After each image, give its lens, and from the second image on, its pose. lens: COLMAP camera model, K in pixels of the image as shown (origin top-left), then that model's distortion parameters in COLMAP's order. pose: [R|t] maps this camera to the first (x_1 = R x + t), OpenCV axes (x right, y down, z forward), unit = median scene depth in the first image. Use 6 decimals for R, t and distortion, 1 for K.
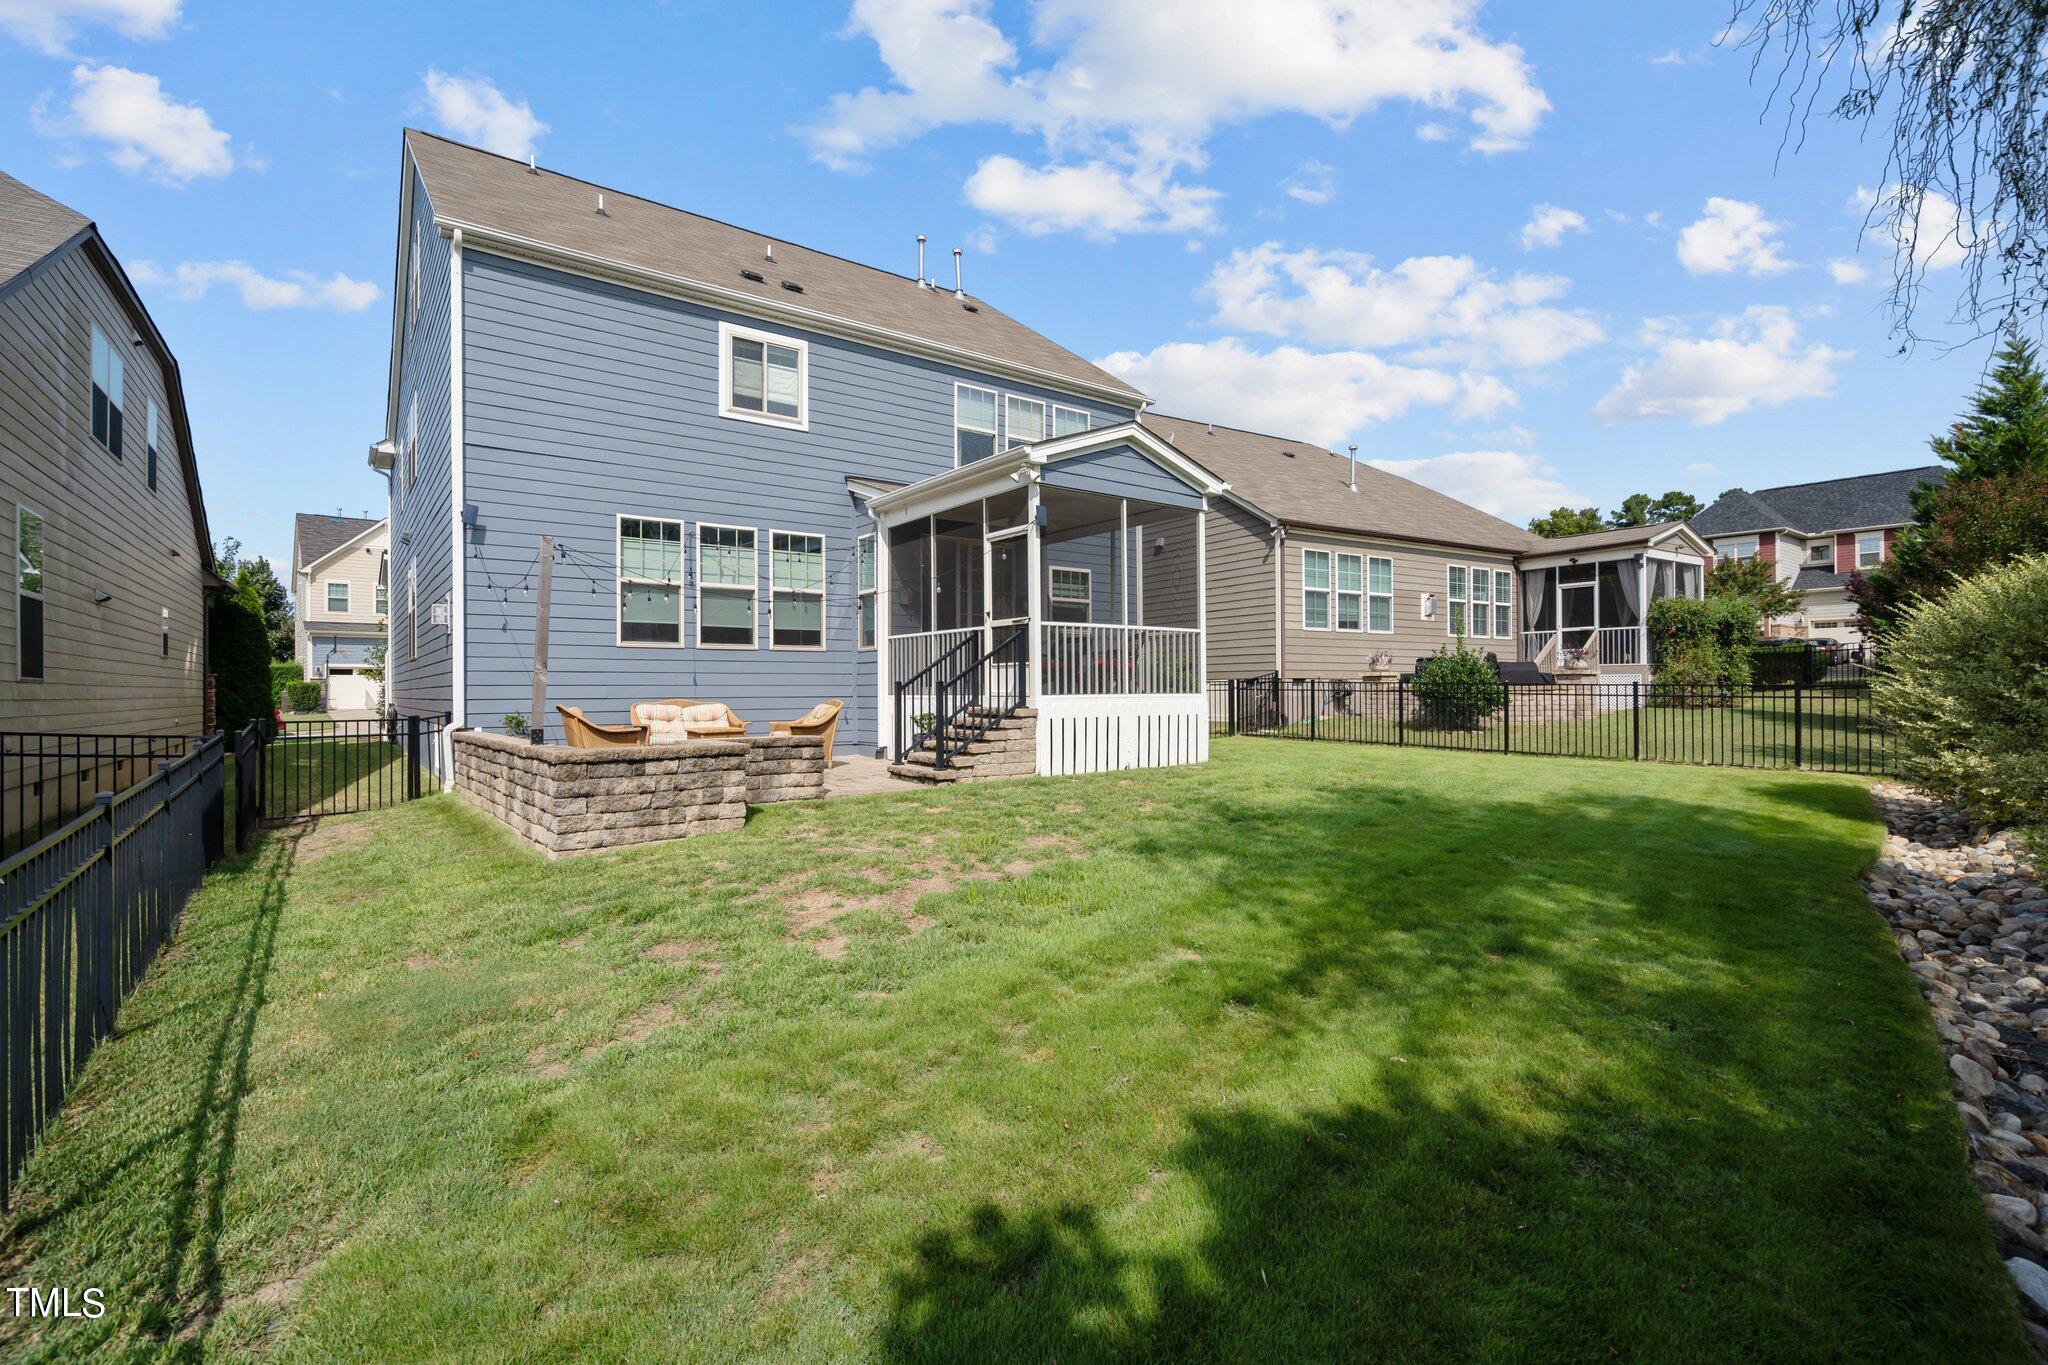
lens RADIAL K [[936.6, 0, 1028.4], [0, 936.6, 687.1], [0, 0, 1]] dist [-0.004717, 0.002470]
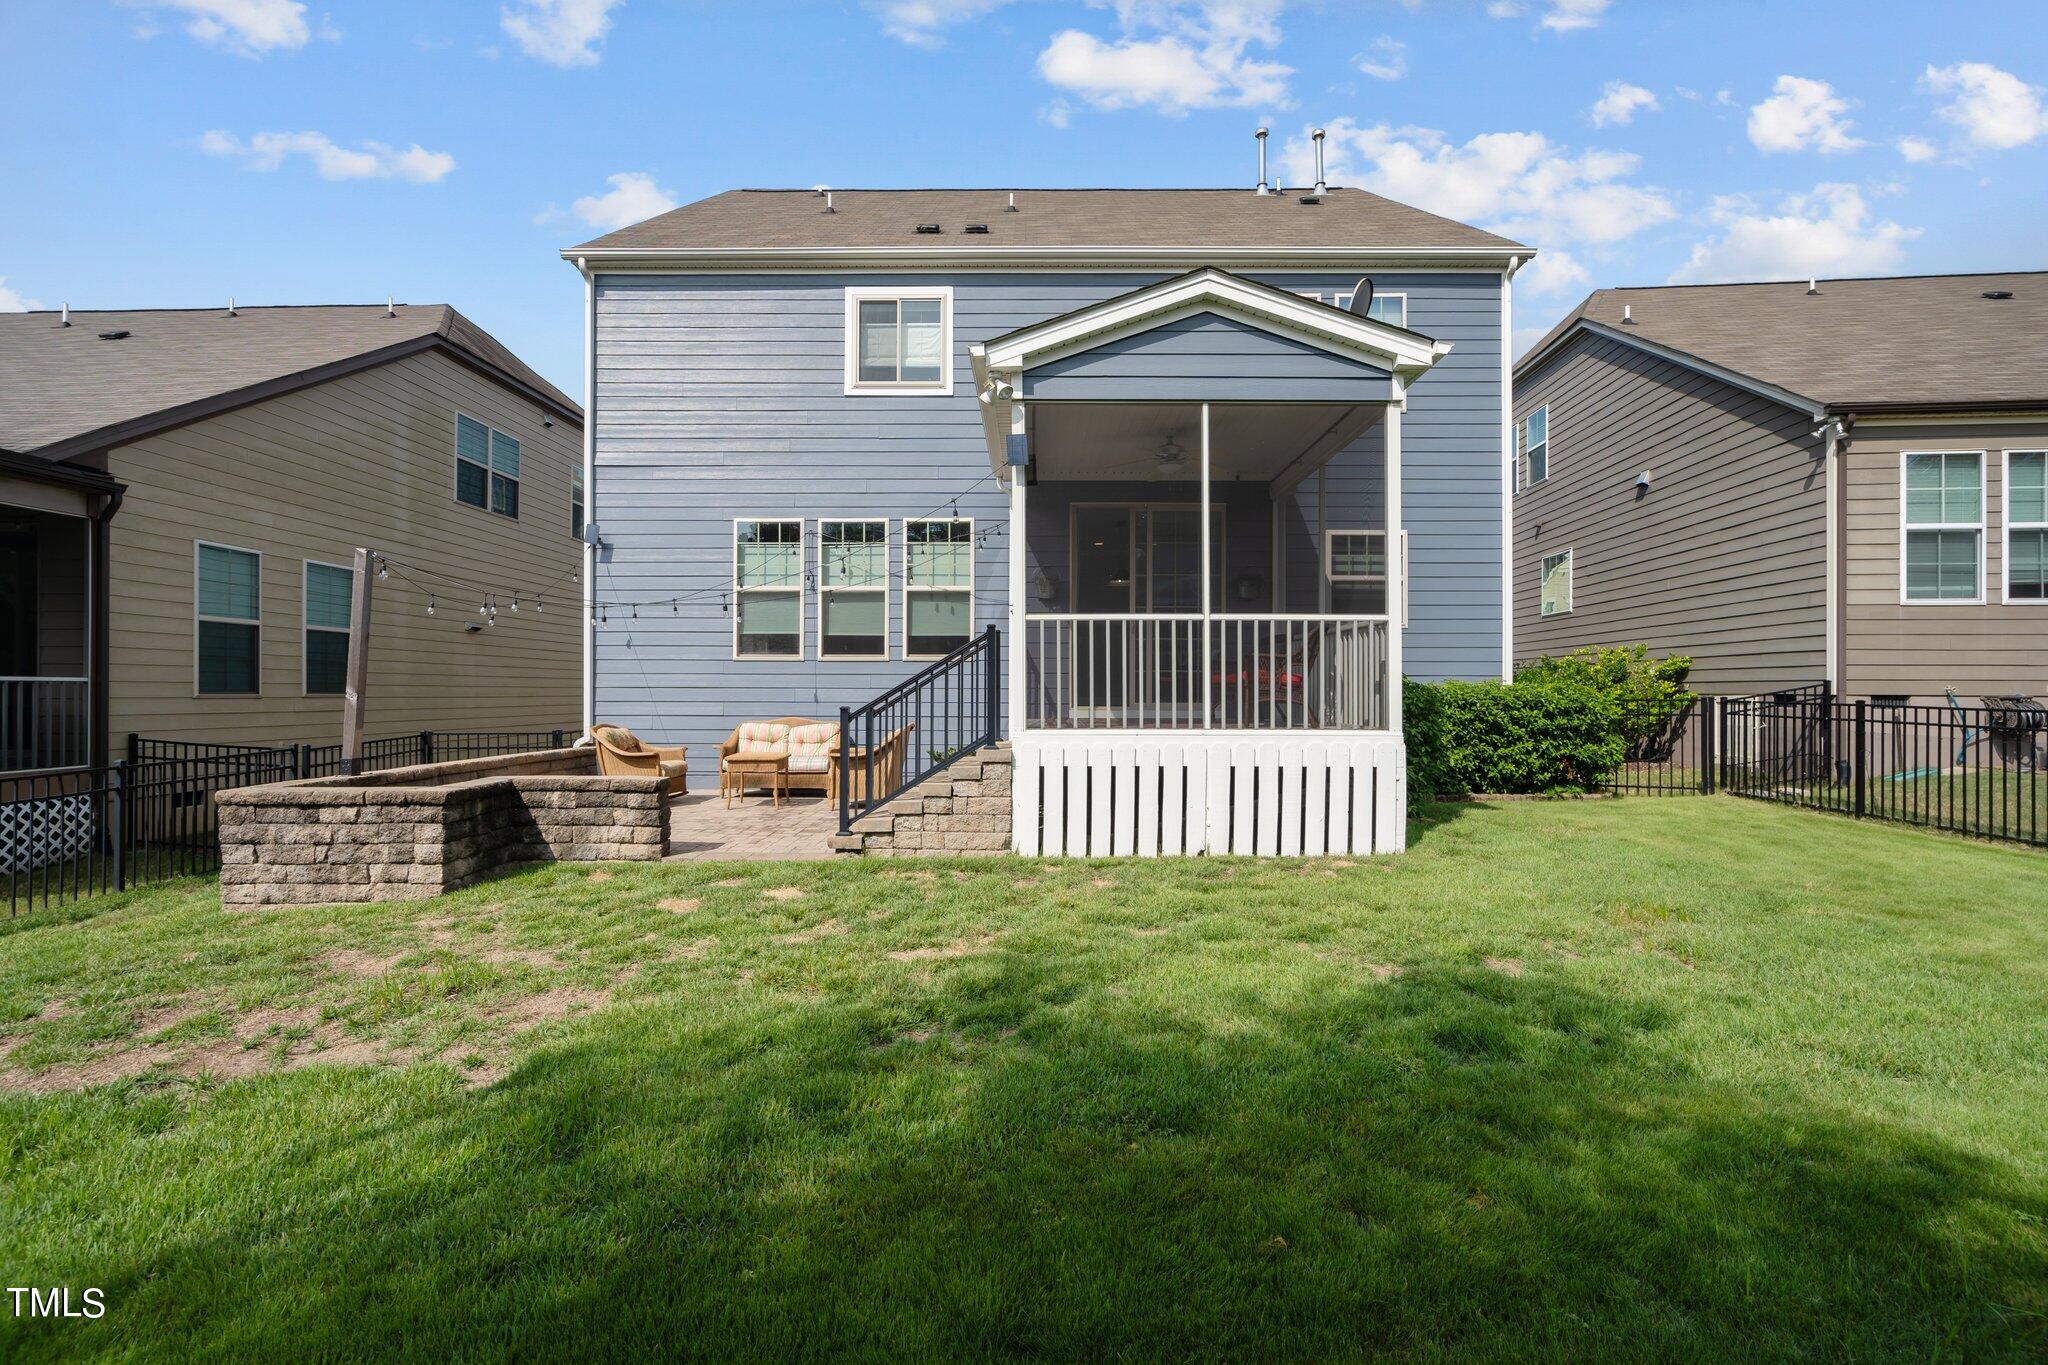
lens RADIAL K [[936.6, 0, 1018.6], [0, 936.6, 688.4], [0, 0, 1]] dist [-0.004717, 0.002470]
pose [[0.791060, 0.005034, -0.611718, 0.344984], [-0.004922, 0.999986, 0.001864, -0.017830], [0.611719, 0.001536, 0.791074, 0.416827]]
